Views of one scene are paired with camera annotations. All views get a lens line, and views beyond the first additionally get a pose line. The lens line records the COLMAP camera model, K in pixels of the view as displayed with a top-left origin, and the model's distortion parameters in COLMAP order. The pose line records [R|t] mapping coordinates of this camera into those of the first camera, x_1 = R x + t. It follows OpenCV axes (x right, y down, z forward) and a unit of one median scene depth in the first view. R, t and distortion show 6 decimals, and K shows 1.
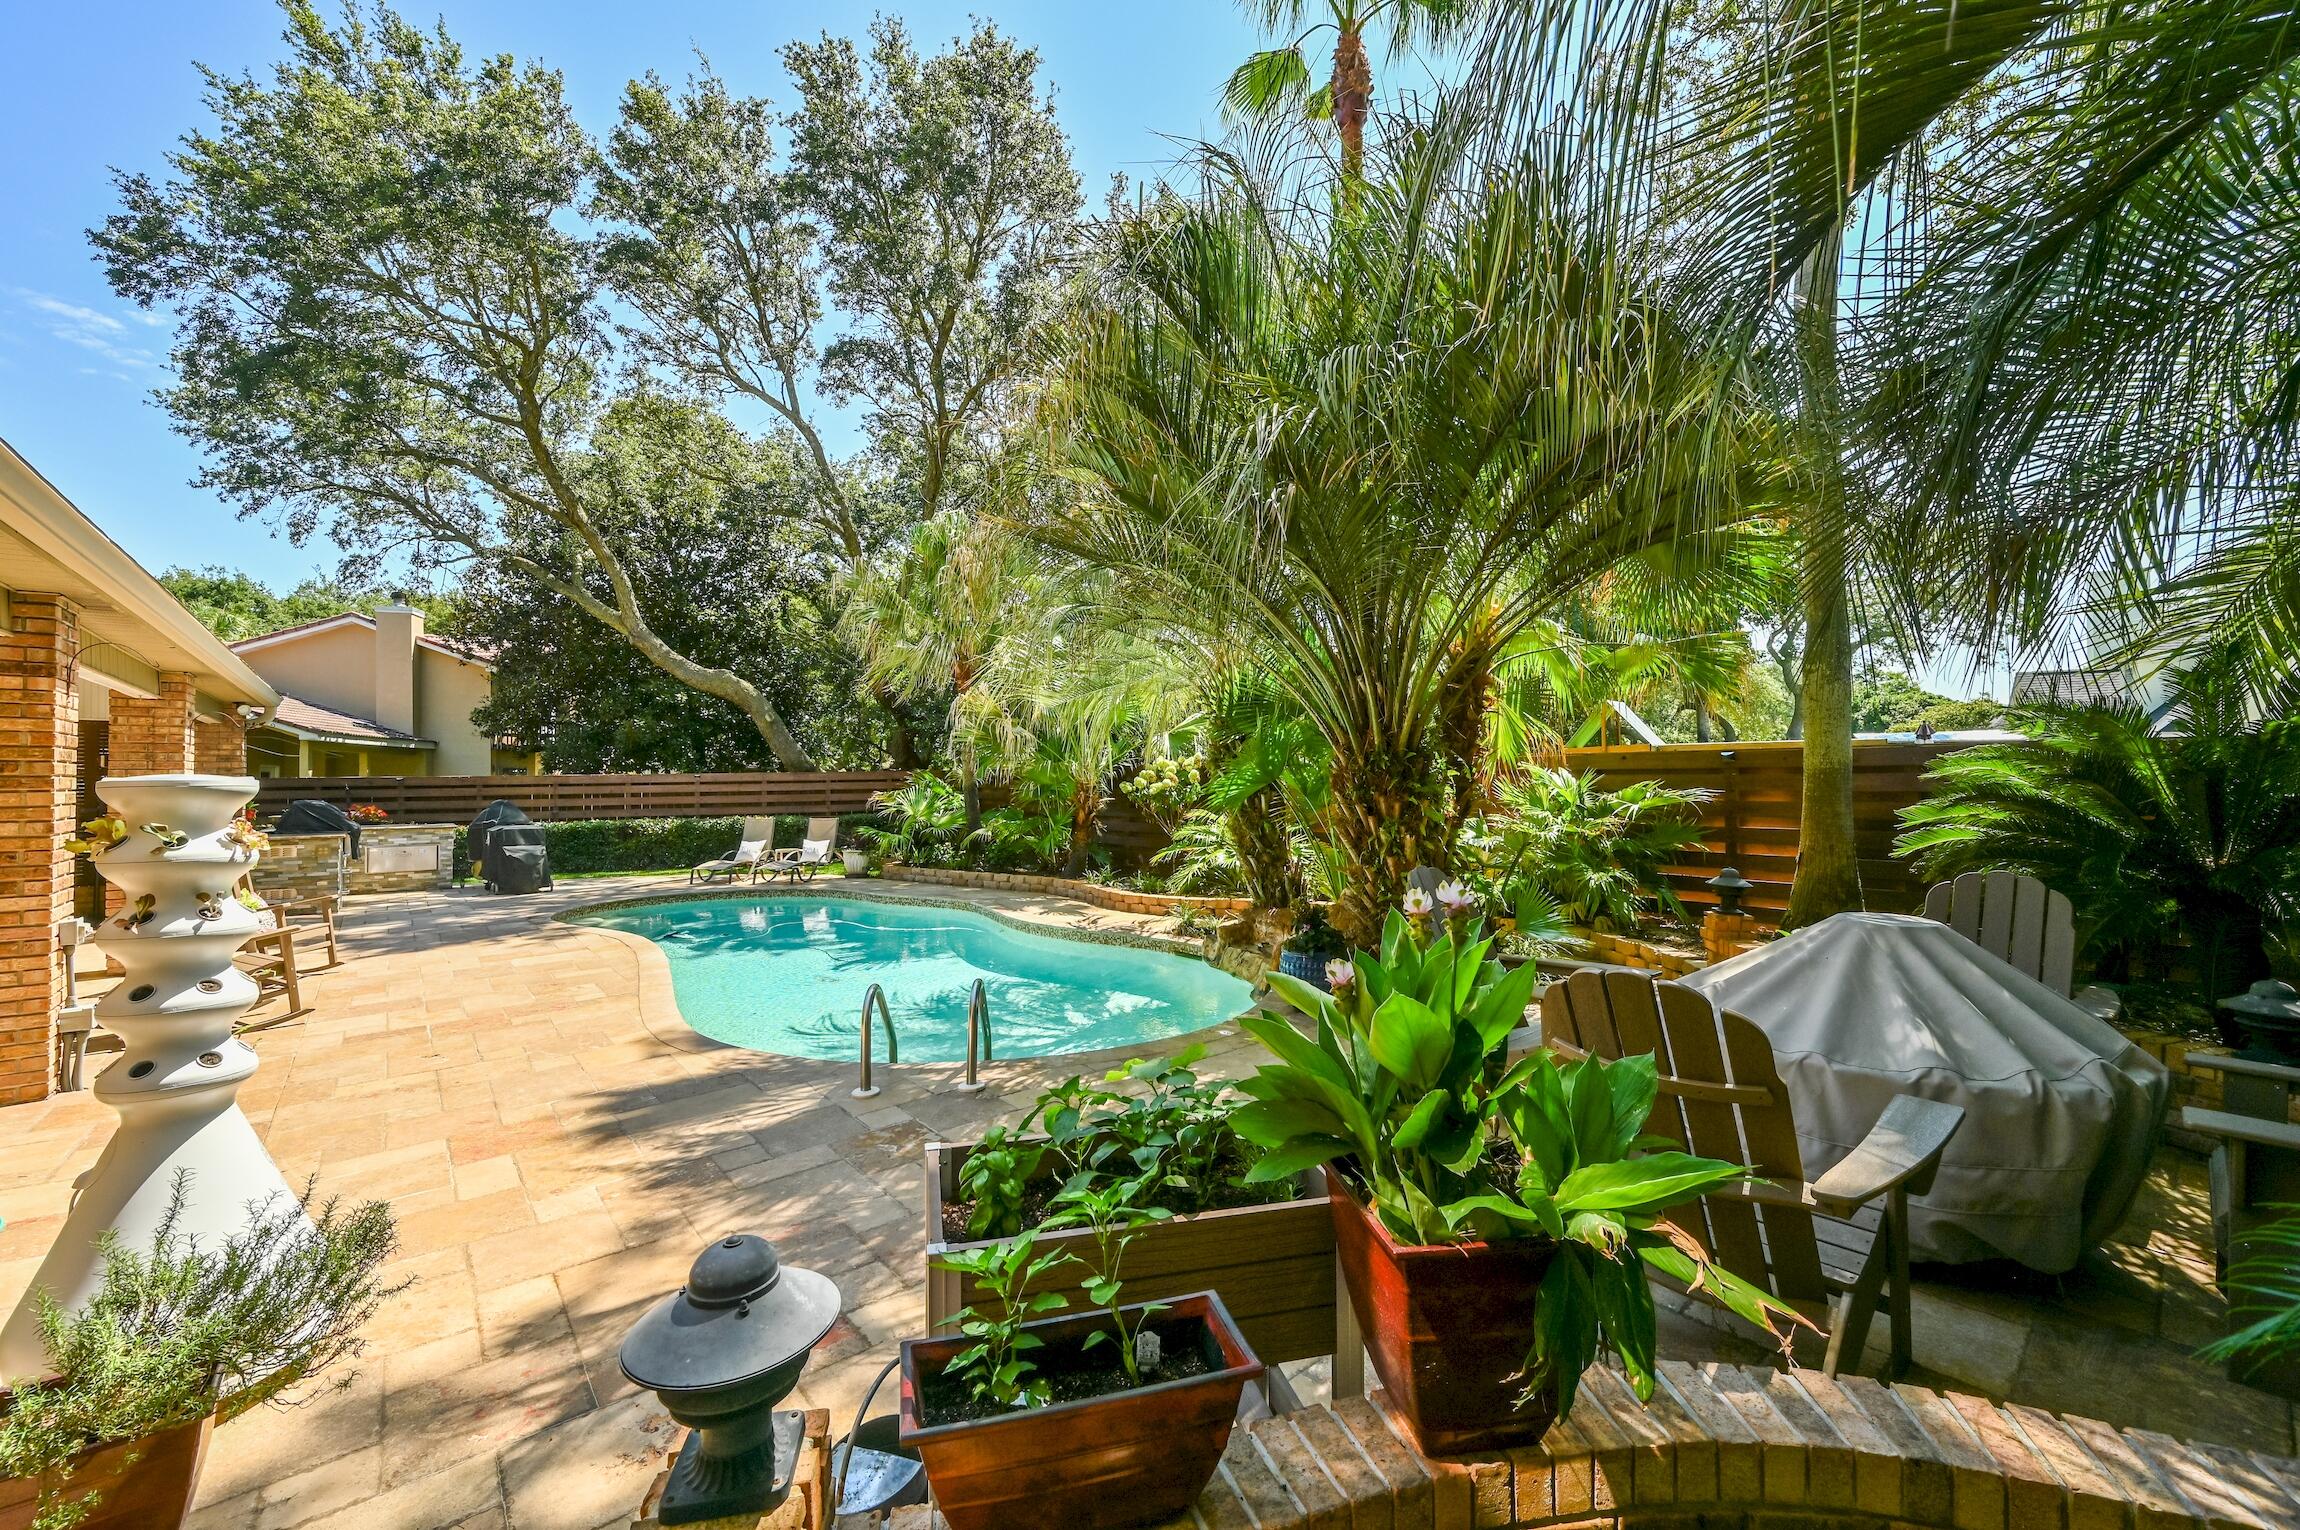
lens RADIAL K [[945.6, 0, 1144.3], [0, 945.6, 756.0], [0, 0, 1]] dist [0.002983, -0.000351]
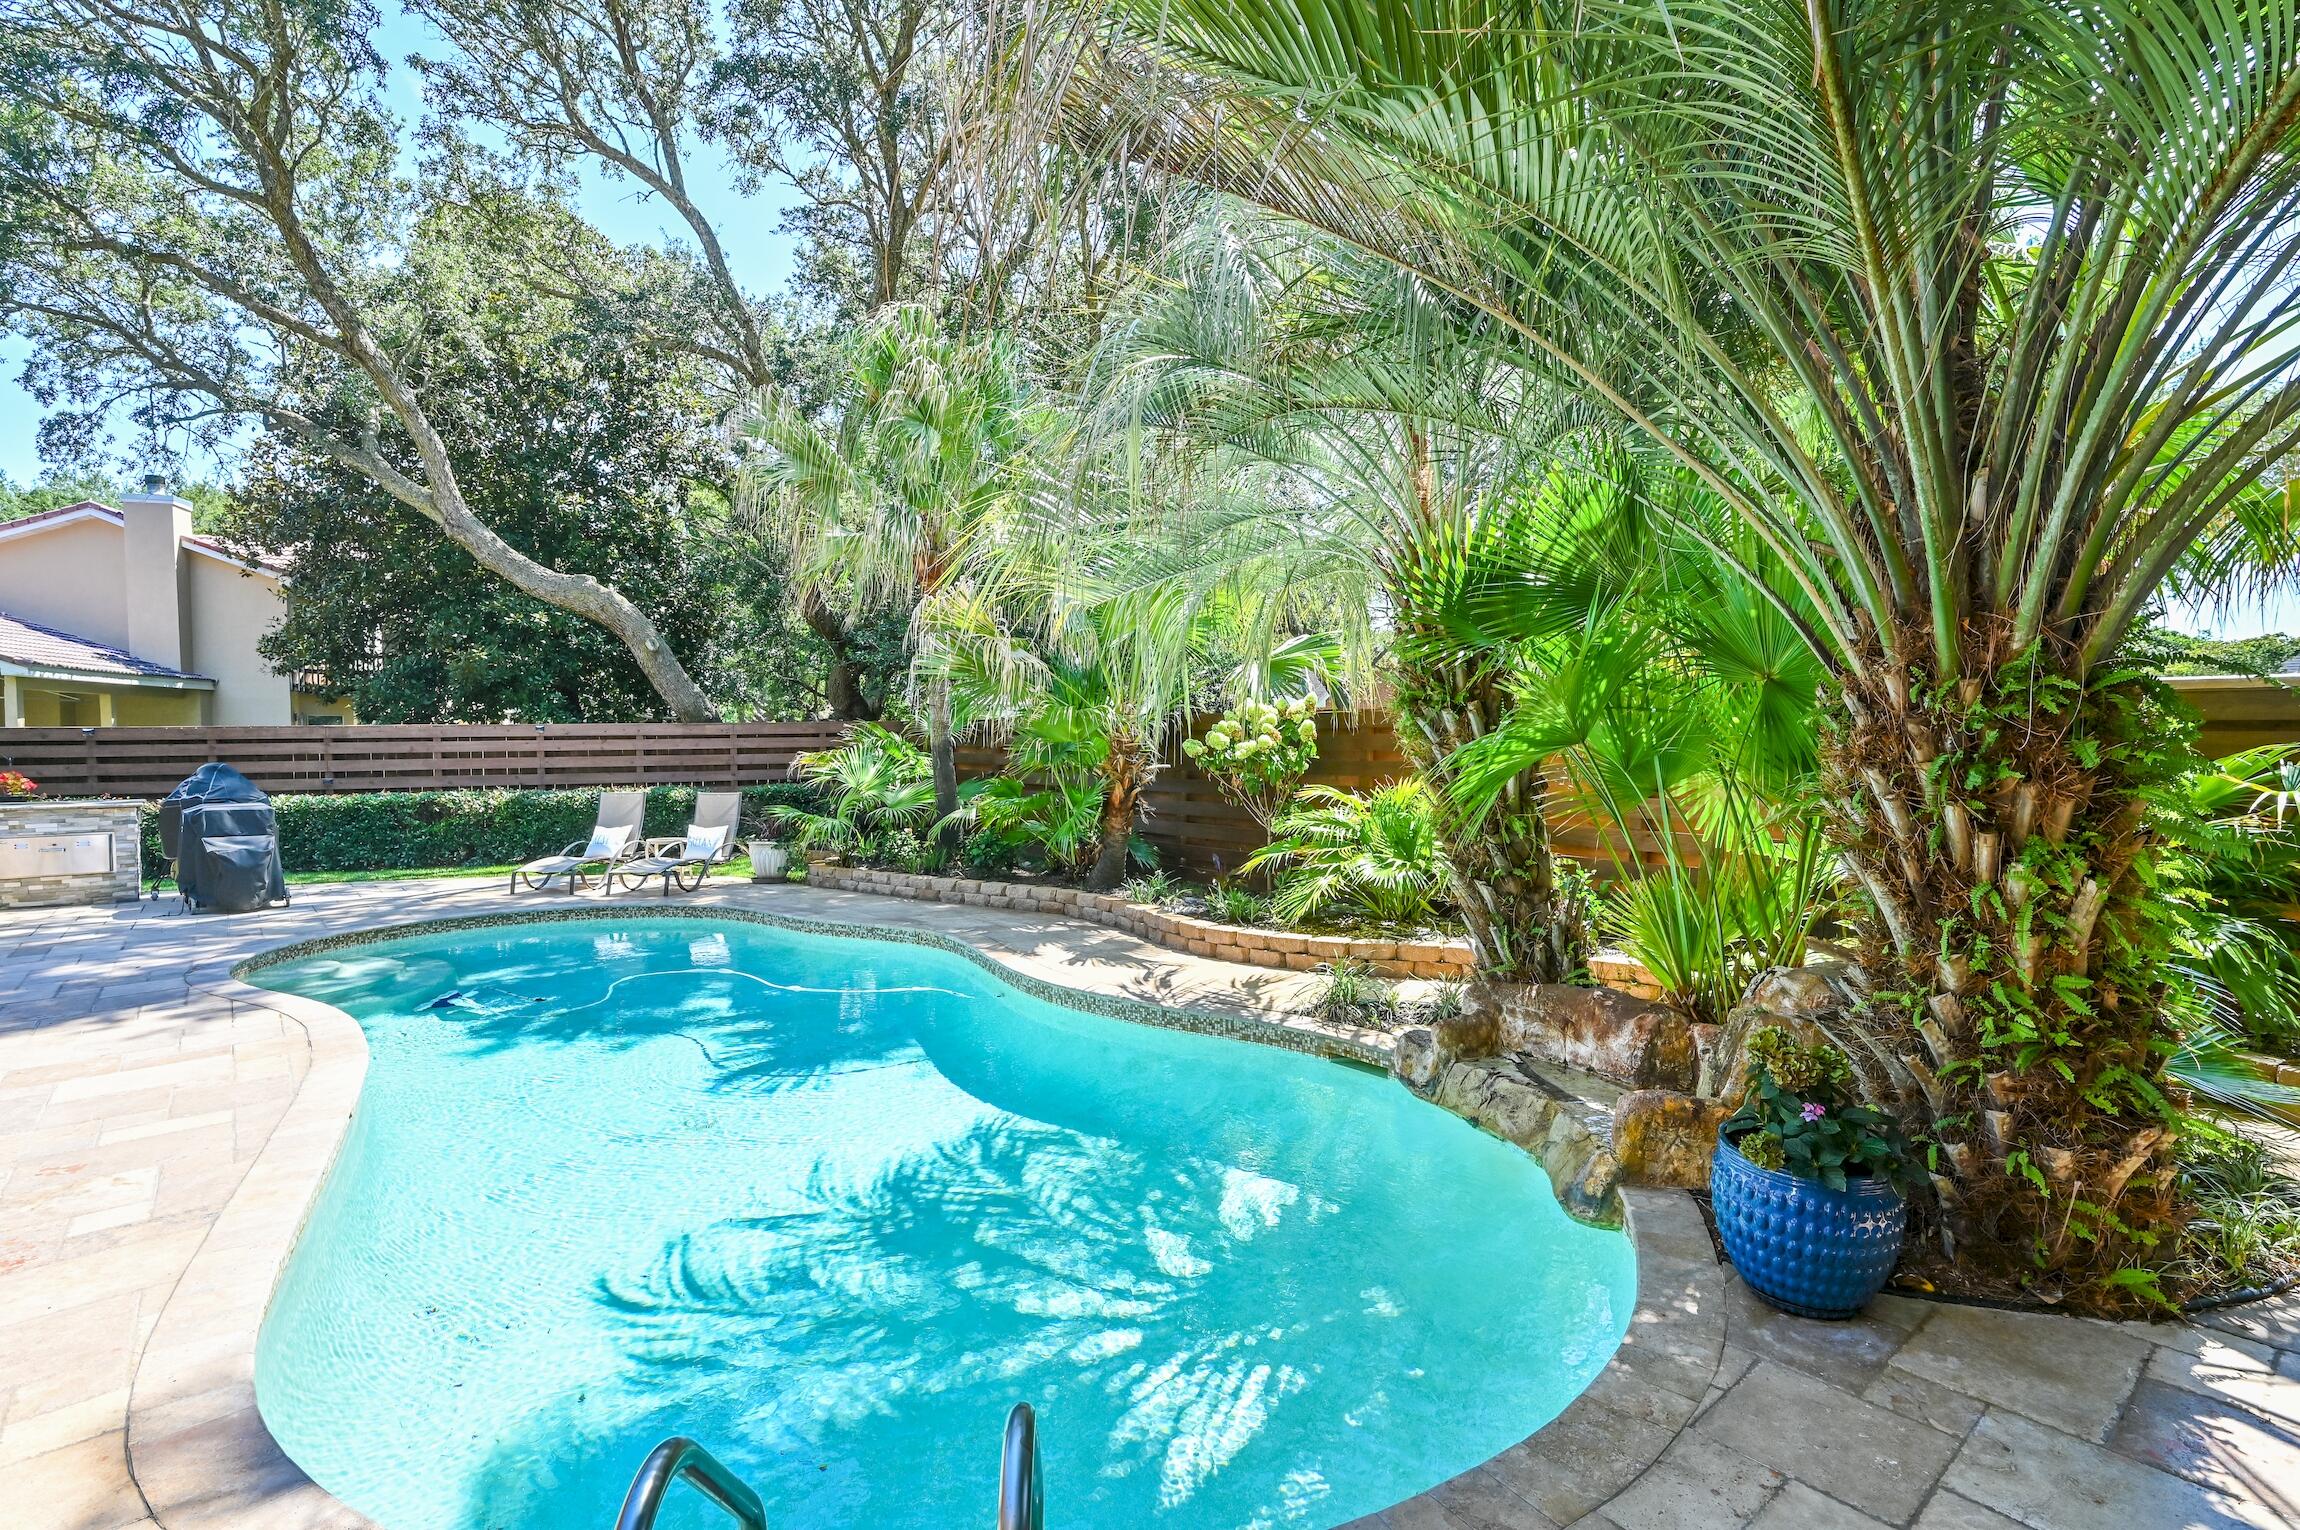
lens RADIAL K [[1130.3, 0, 1136.3], [0, 1130.3, 752.5], [0, 0, 1]] dist [0.019065, -0.004201]
pose [[0.999985, 0.003330, -0.004276, -0.039588], [-0.003149, 0.999134, 0.041498, 0.003849], [0.004411, -0.041484, 0.999129, 0.185694]]
